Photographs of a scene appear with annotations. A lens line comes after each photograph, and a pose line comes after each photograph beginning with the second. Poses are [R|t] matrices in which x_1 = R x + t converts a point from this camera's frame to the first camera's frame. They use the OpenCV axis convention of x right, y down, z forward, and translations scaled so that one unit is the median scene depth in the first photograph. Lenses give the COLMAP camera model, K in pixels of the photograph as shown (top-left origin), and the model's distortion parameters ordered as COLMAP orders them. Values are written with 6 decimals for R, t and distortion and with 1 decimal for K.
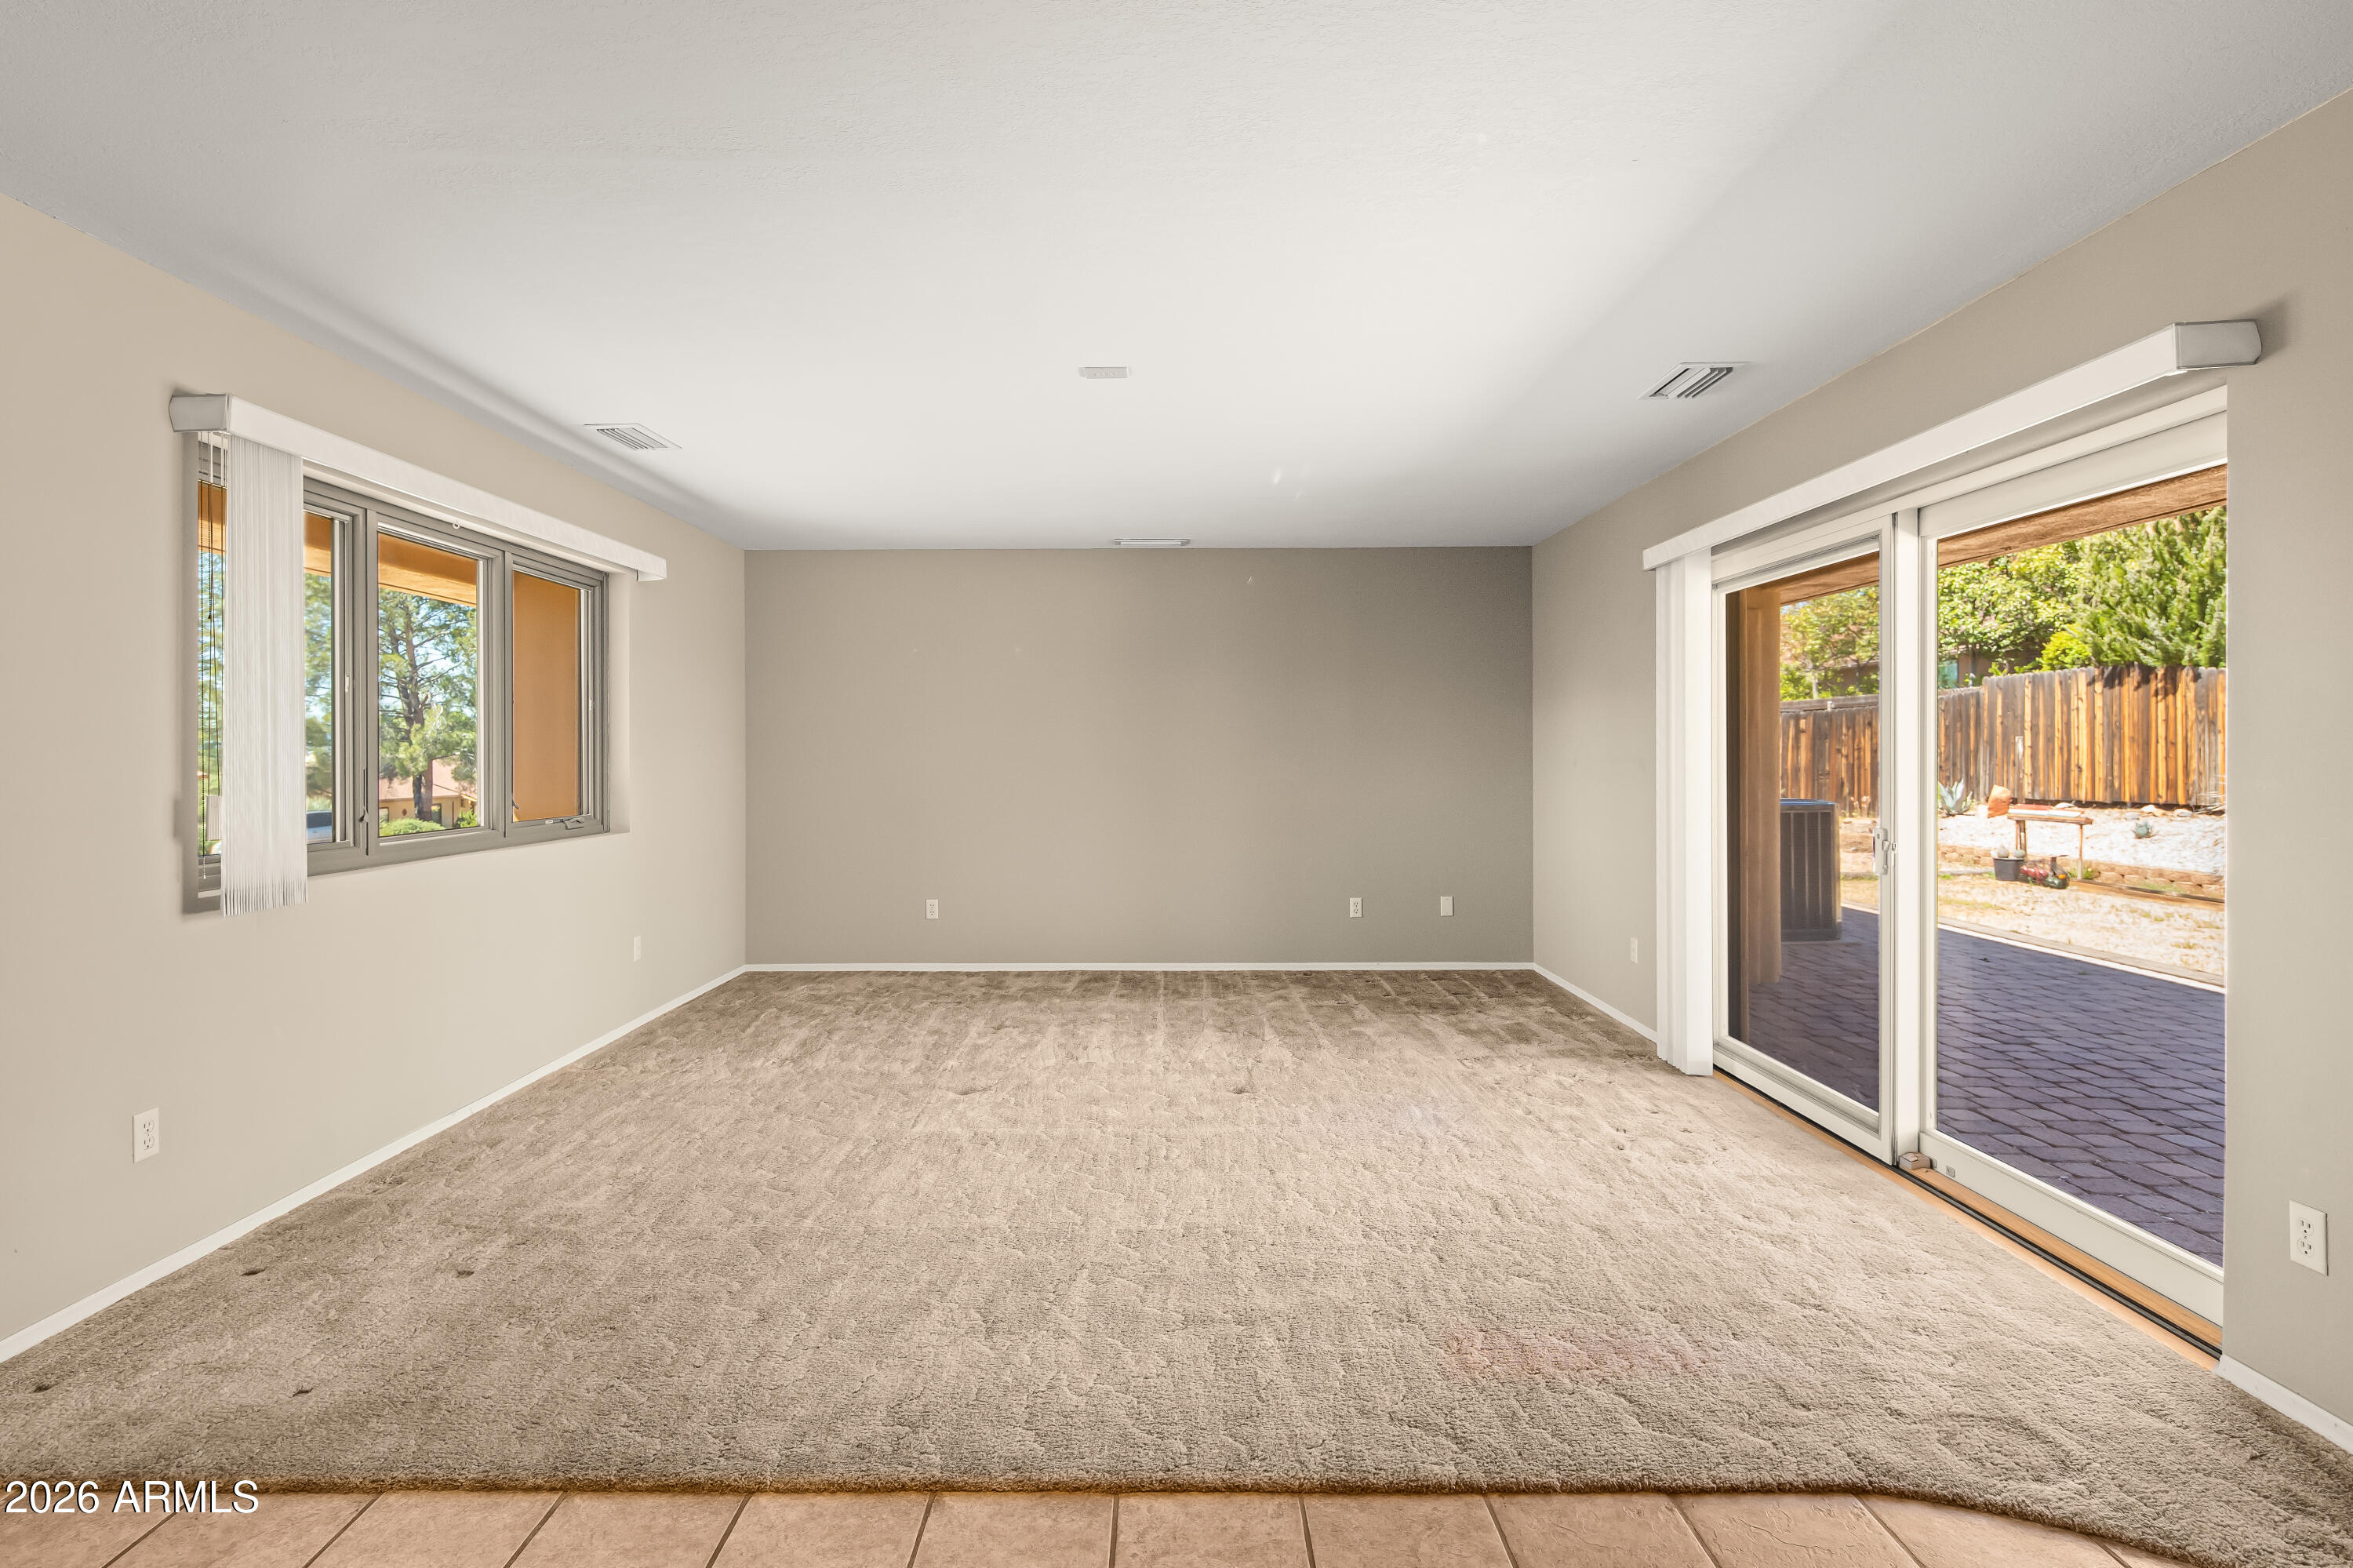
lens RADIAL K [[1173.8, 0, 1169.8], [0, 1173.8, 764.1], [0, 0, 1]] dist [0.001858, -0.001689]
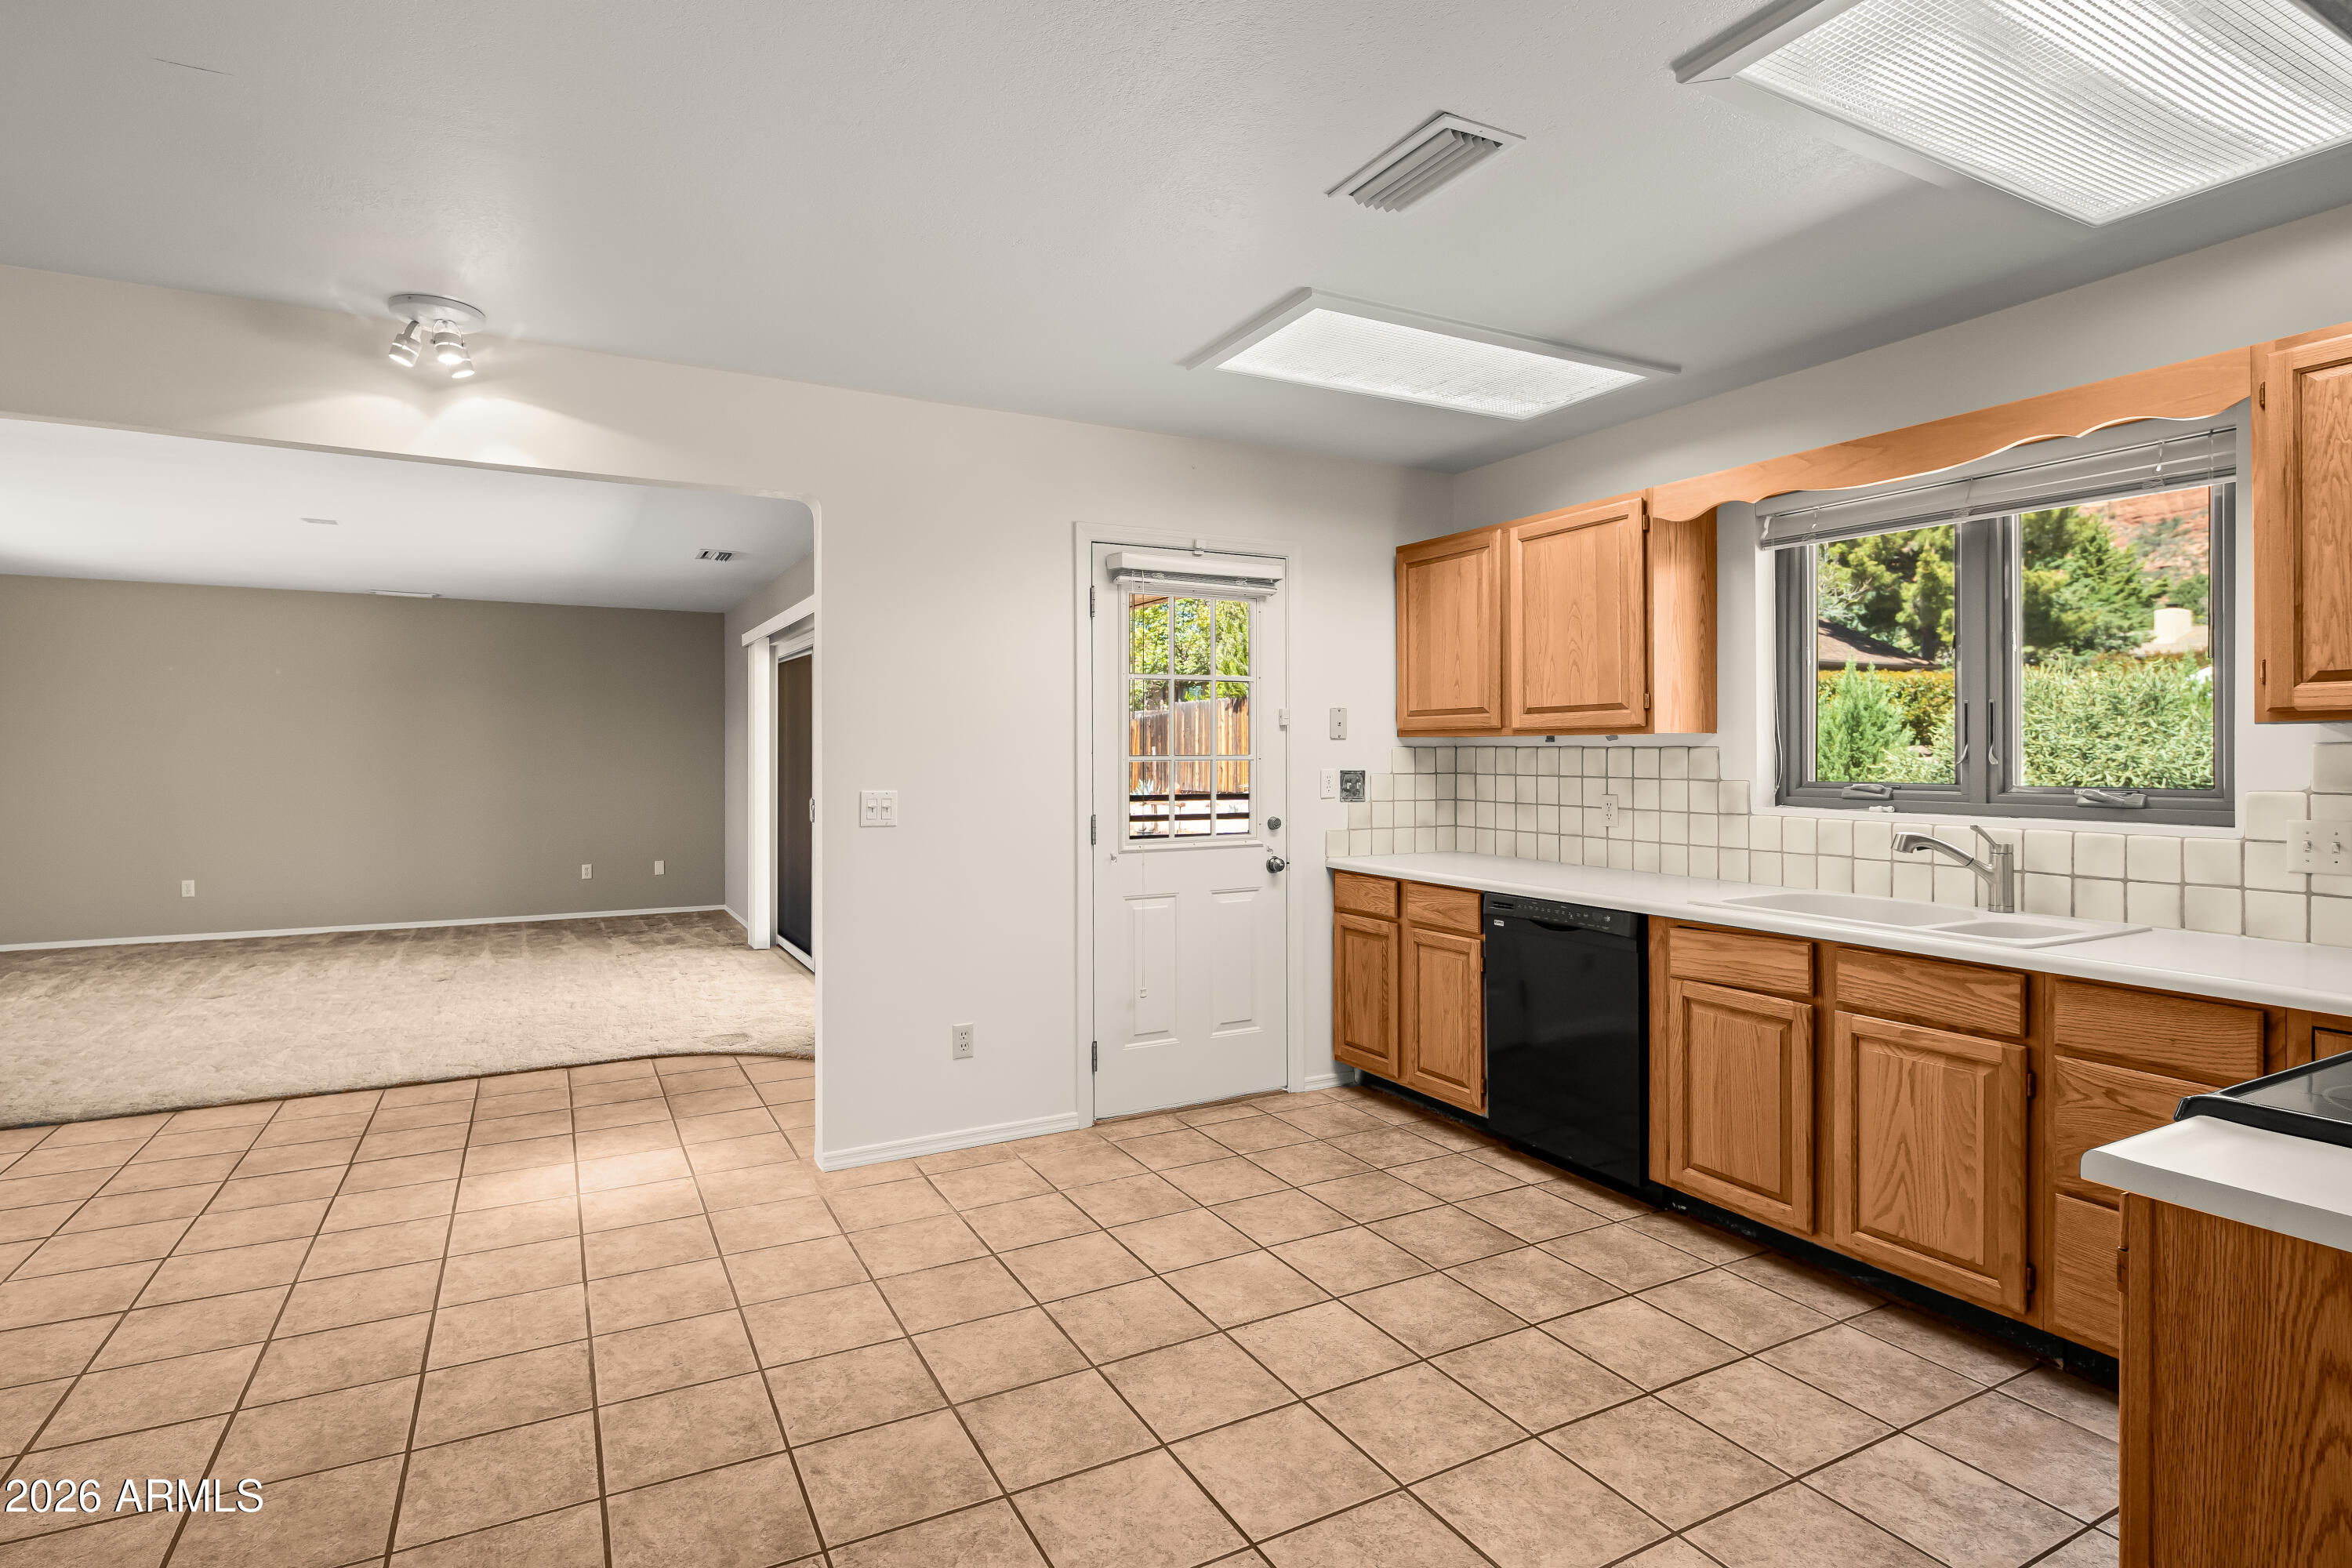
lens RADIAL K [[1164.8, 0, 1155.6], [0, 1164.8, 754.1], [0, 0, 1]] dist [-0.000794, -0.001654]
pose [[0.883327, 0.004164, 0.468740, 0.213760], [0.000647, 0.999949, -0.010101, 0.001438], [-0.468758, 0.009226, 0.883279, -0.969690]]
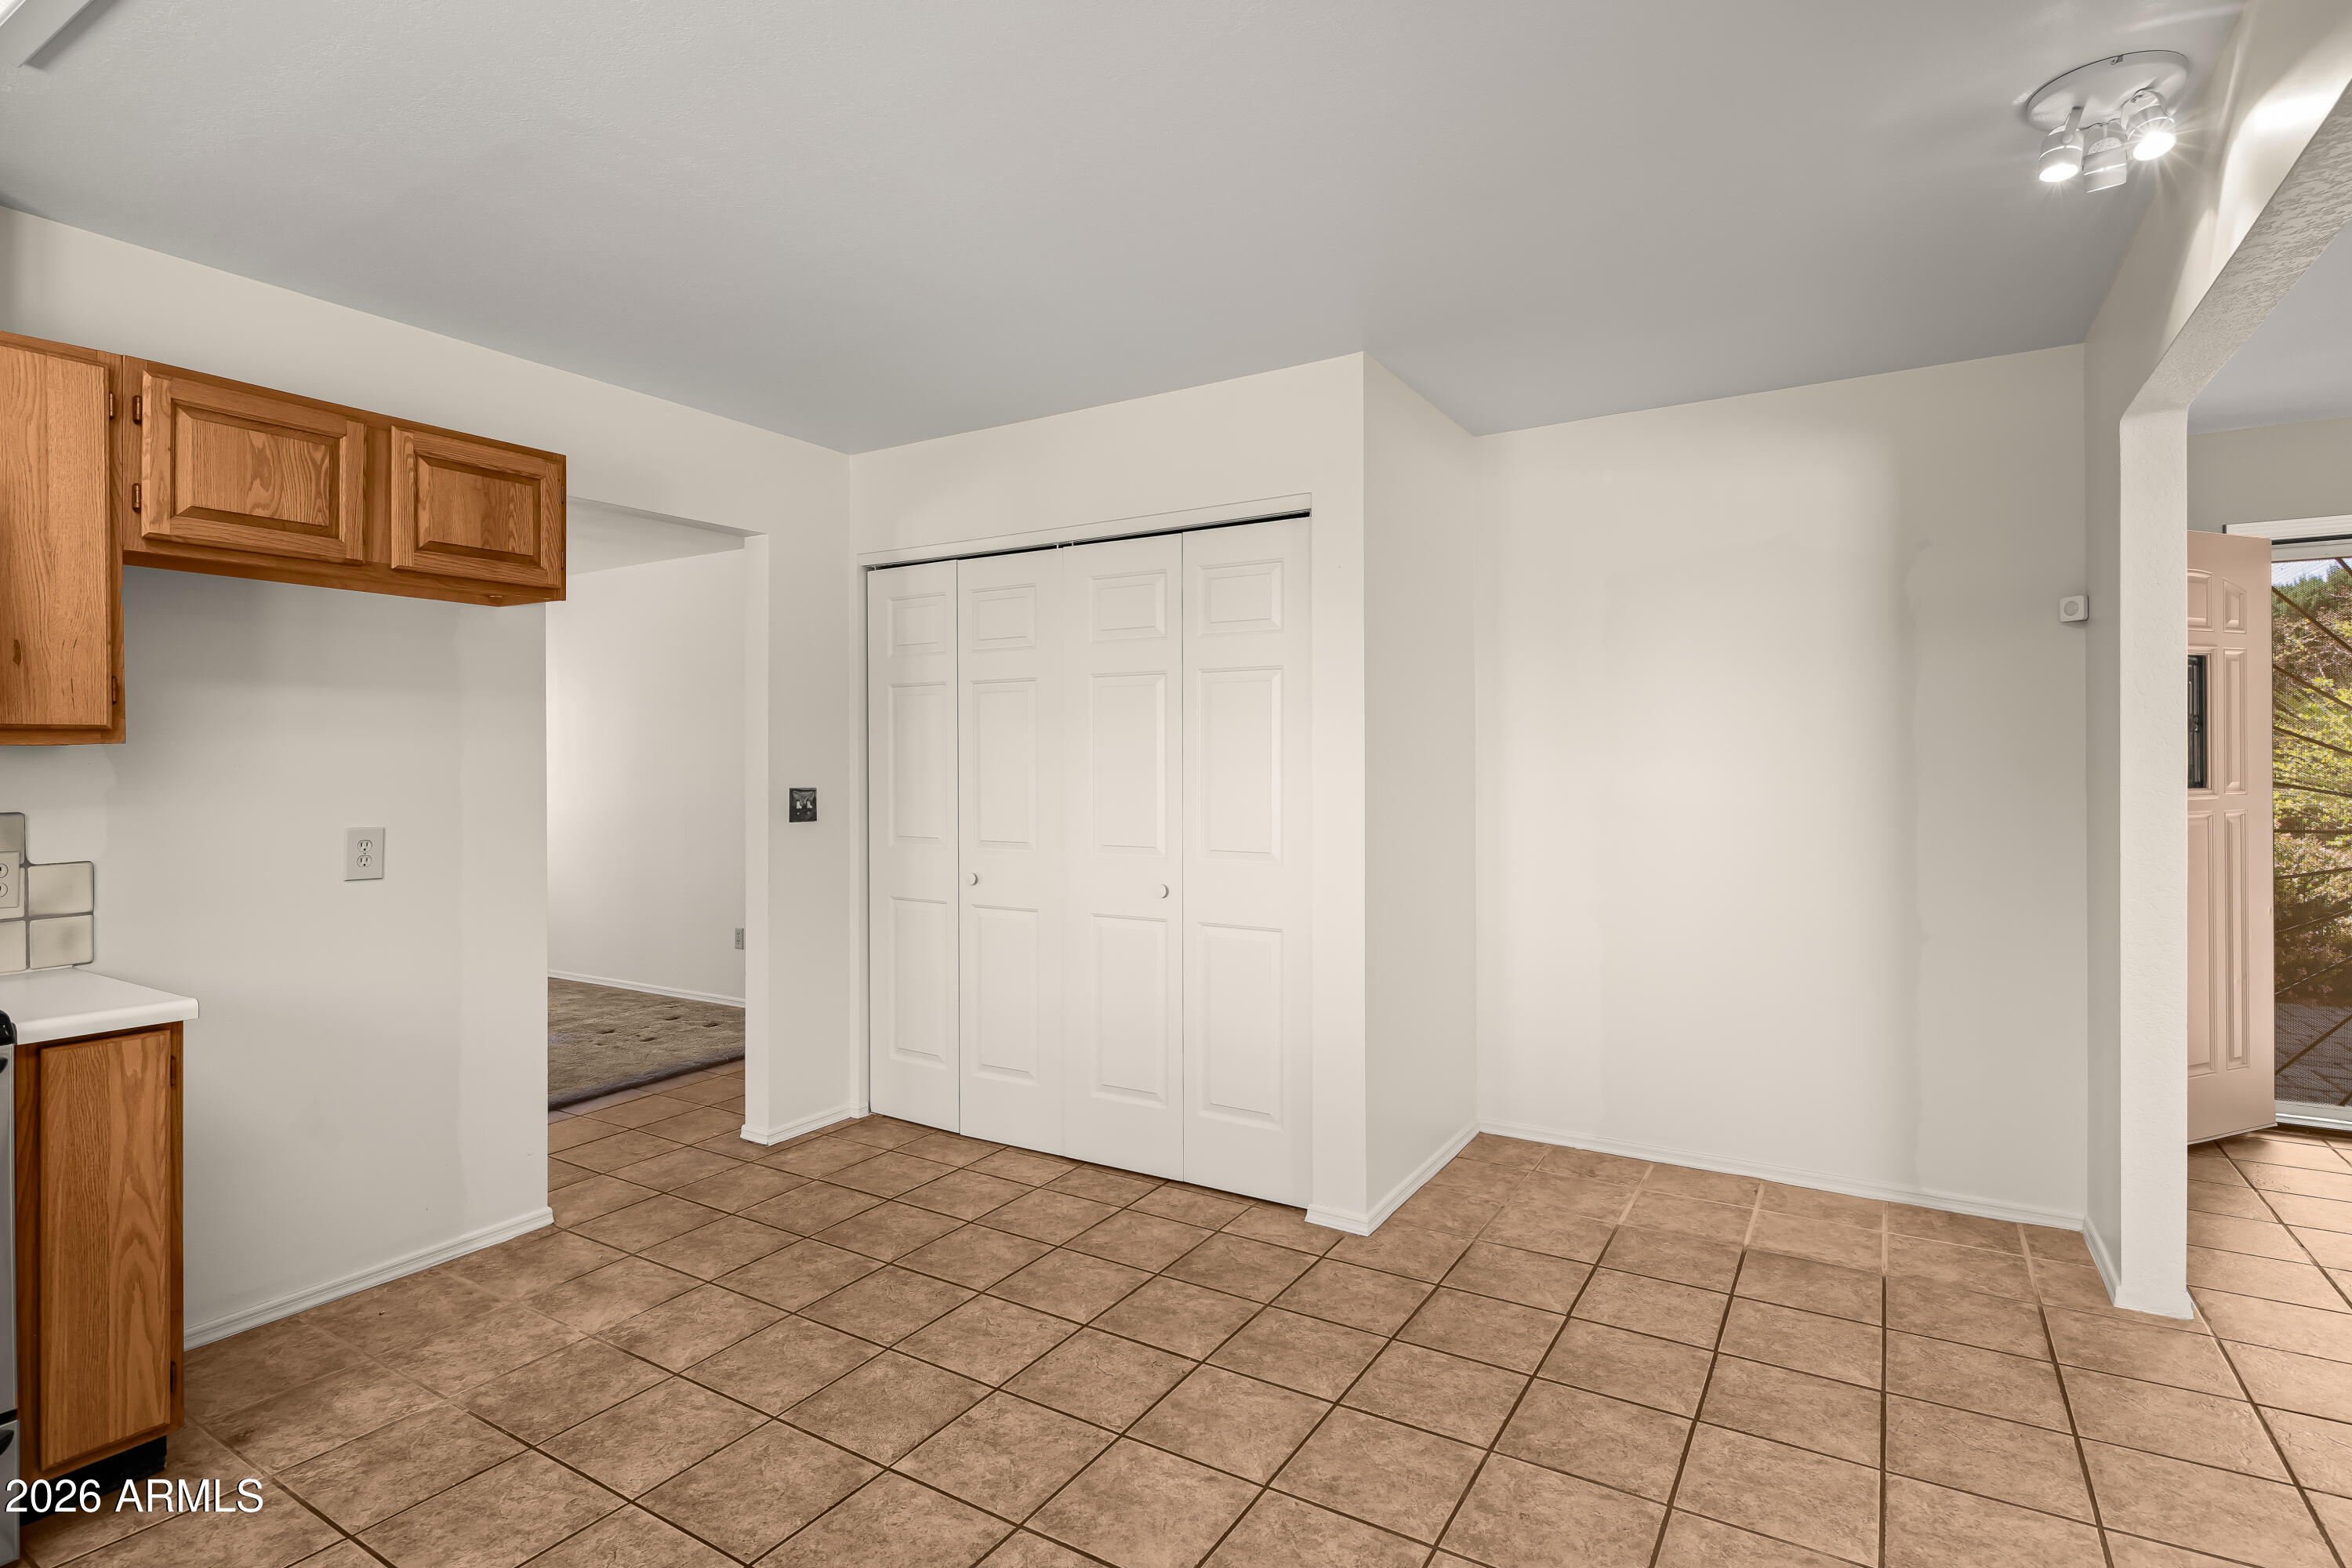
lens RADIAL K [[1164.8, 0, 1155.6], [0, 1164.8, 754.1], [0, 0, 1]] dist [-0.000794, -0.001654]
pose [[-0.527602, -0.001490, -0.849490, 0.874199], [-0.000818, 0.999999, -0.001246, -0.010089], [0.849491, 0.000037, -0.527603, -0.056070]]
